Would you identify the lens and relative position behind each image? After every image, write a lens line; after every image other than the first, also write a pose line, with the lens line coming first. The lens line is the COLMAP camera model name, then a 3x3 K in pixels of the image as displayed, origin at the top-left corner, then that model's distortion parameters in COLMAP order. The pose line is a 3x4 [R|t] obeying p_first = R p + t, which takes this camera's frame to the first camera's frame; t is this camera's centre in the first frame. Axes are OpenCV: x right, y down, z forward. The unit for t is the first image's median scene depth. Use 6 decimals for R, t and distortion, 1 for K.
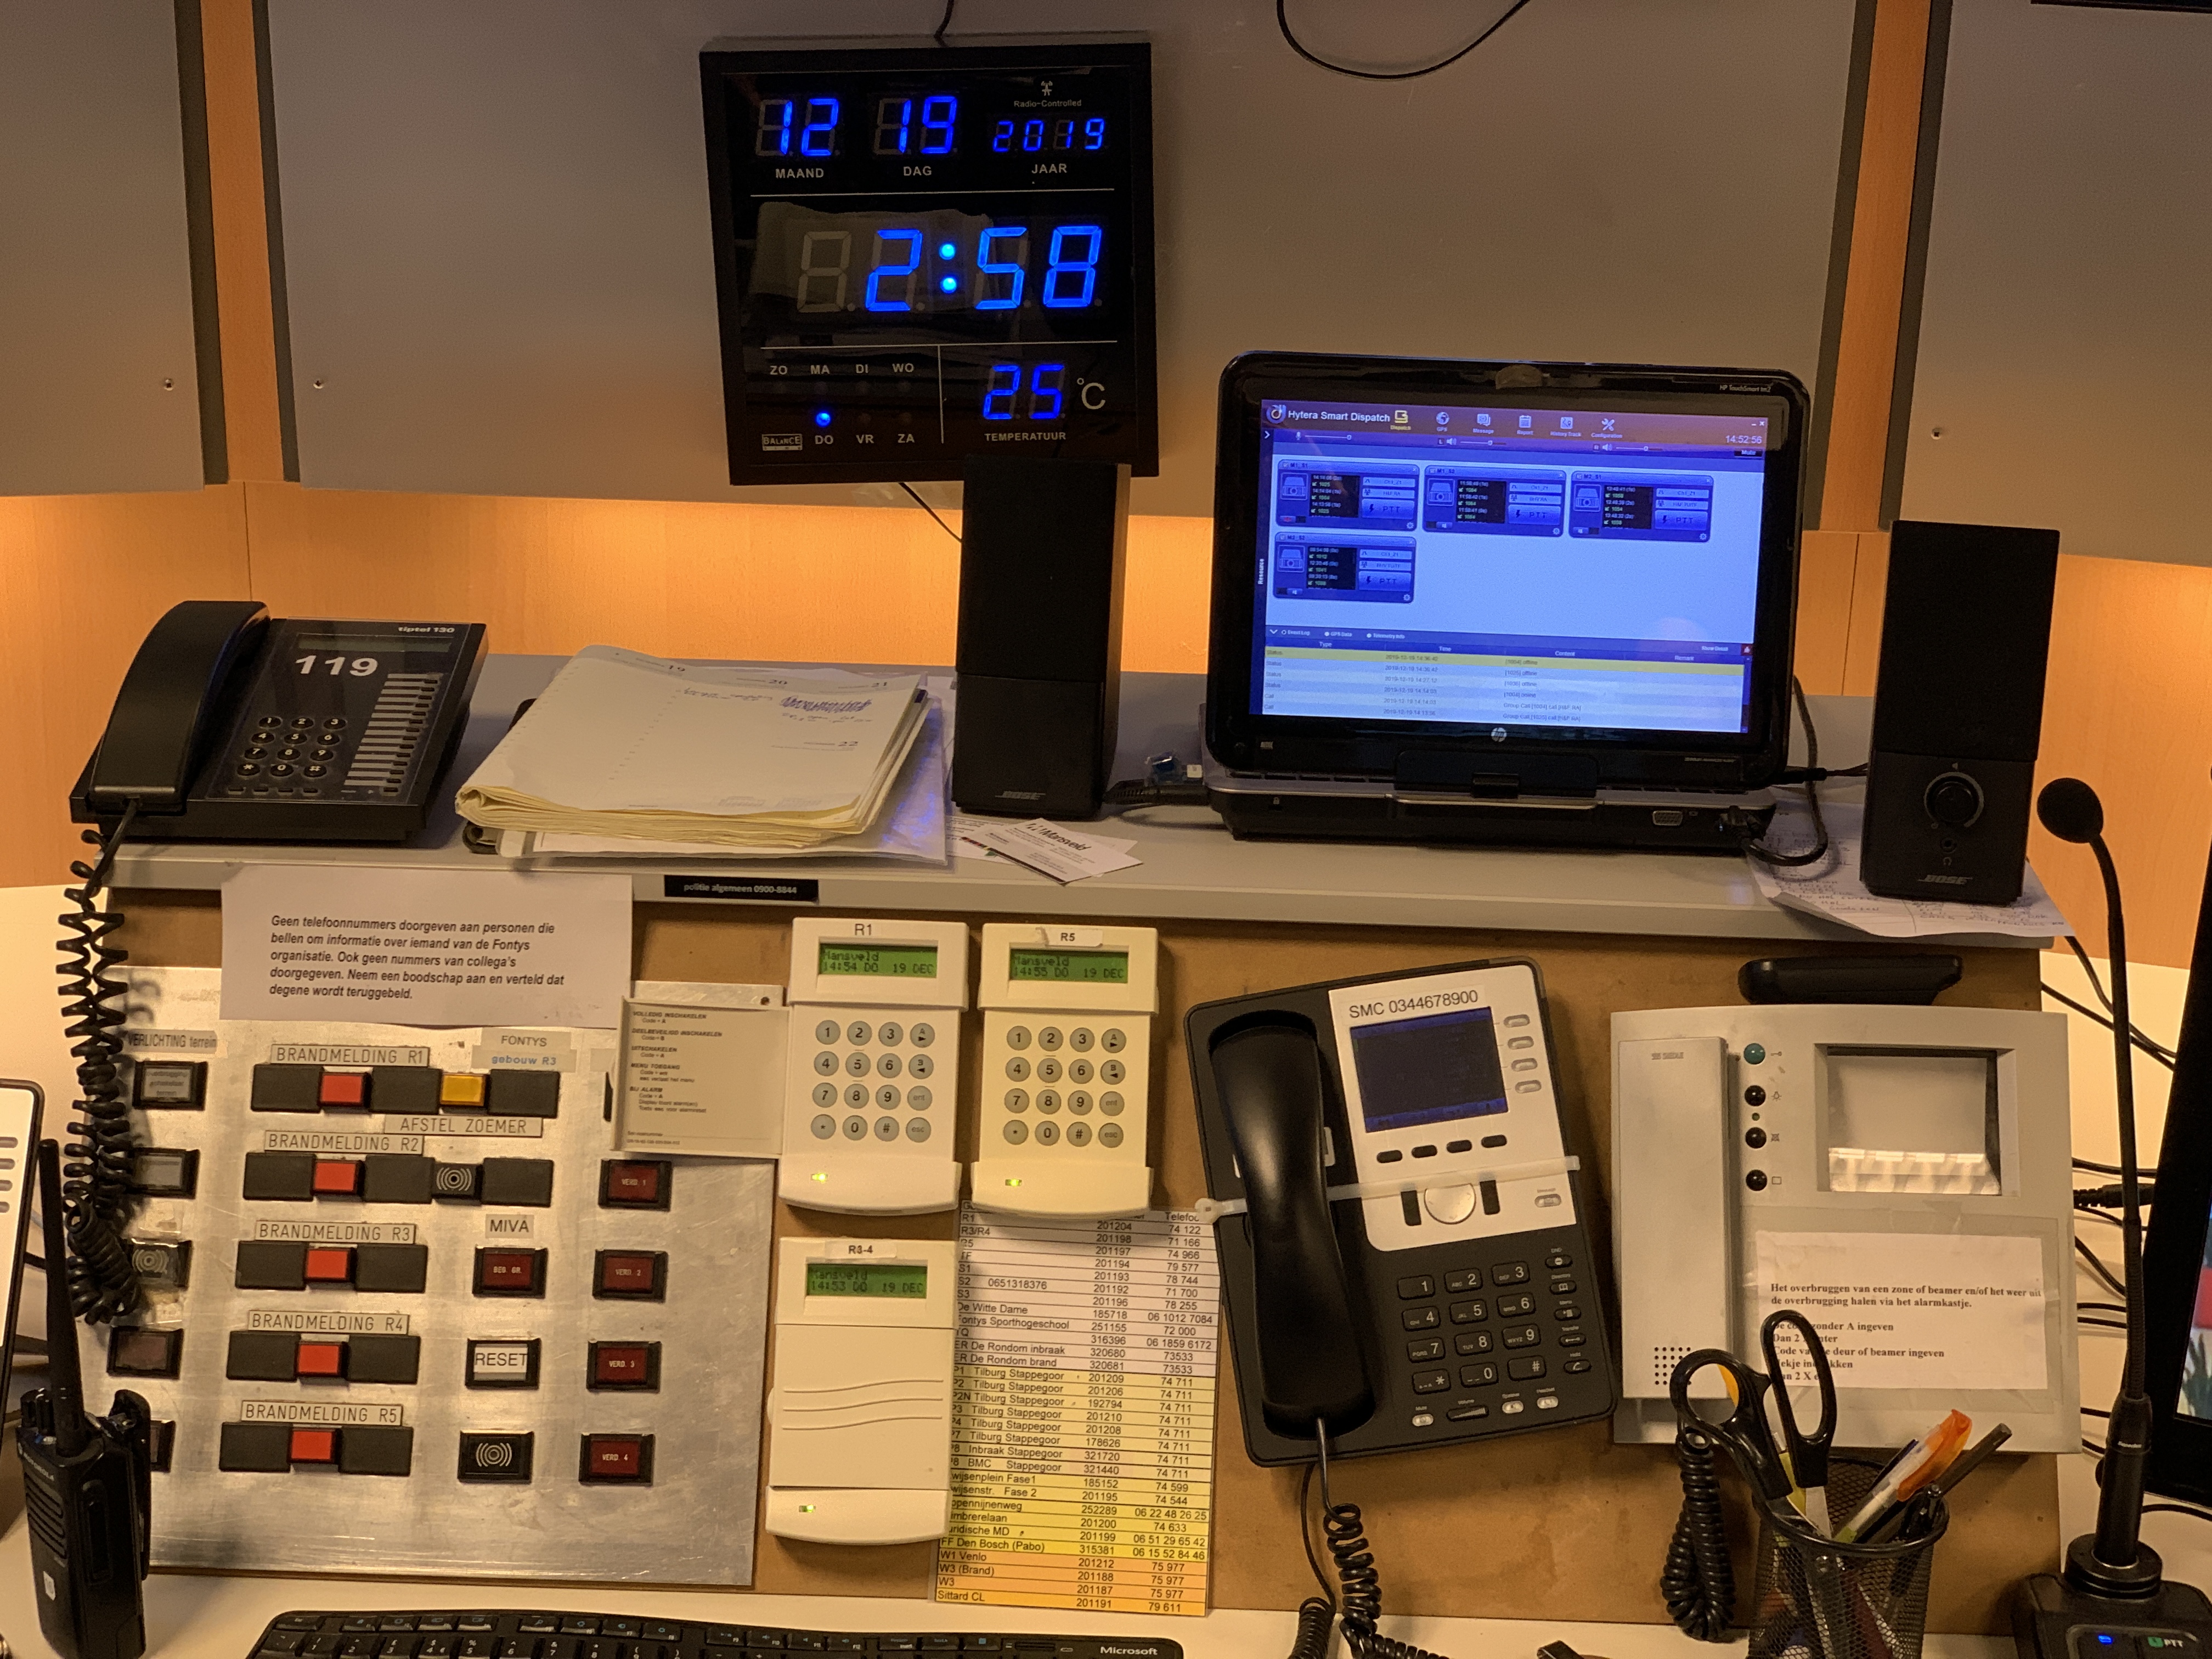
lens RADIAL K [[3271.4, 0, 1101.6], [0, 3271.4, 838.5], [0, 0, 1]] dist [0.006513, 0.000000]
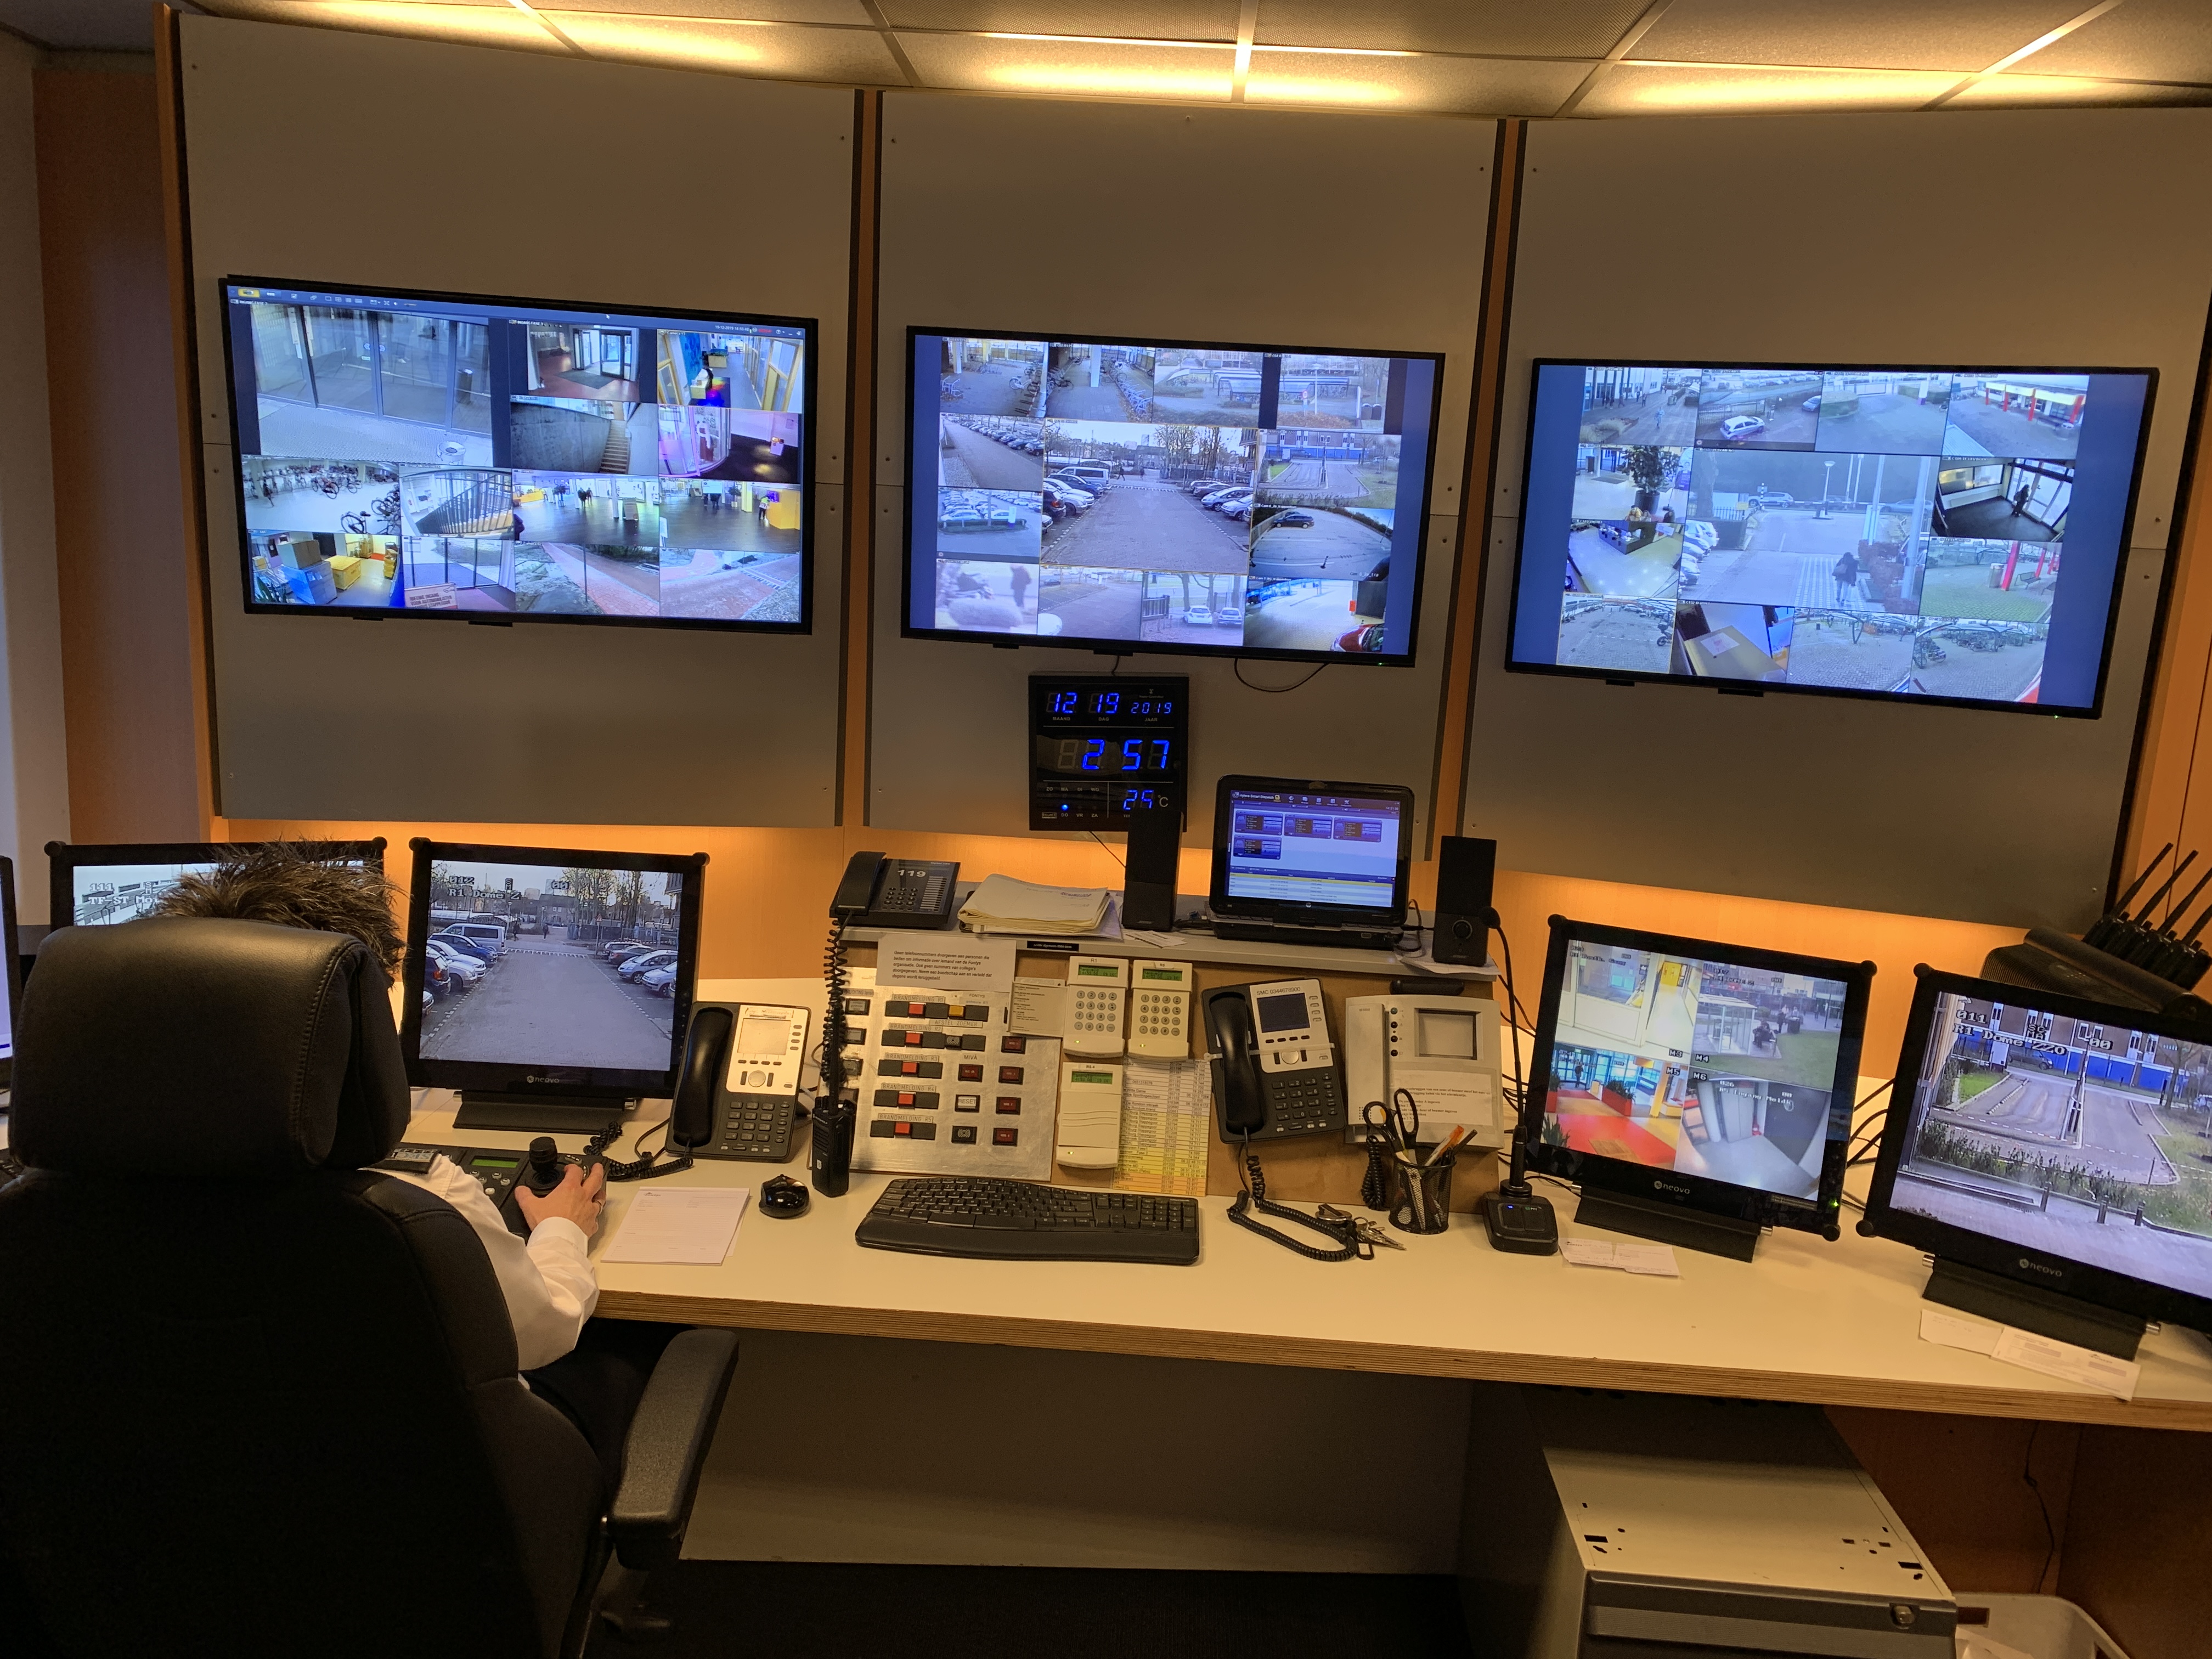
lens RADIAL K [[1671.7, 0, 1105.6], [0, 1671.7, 823.0], [0, 0, 1]] dist [0.003751, 0.000144]
pose [[0.999531, 0.027971, -0.012488, -0.046545], [-0.029602, 0.986834, -0.159002, 0.145669], [0.007876, 0.159297, 0.987199, -0.519155]]
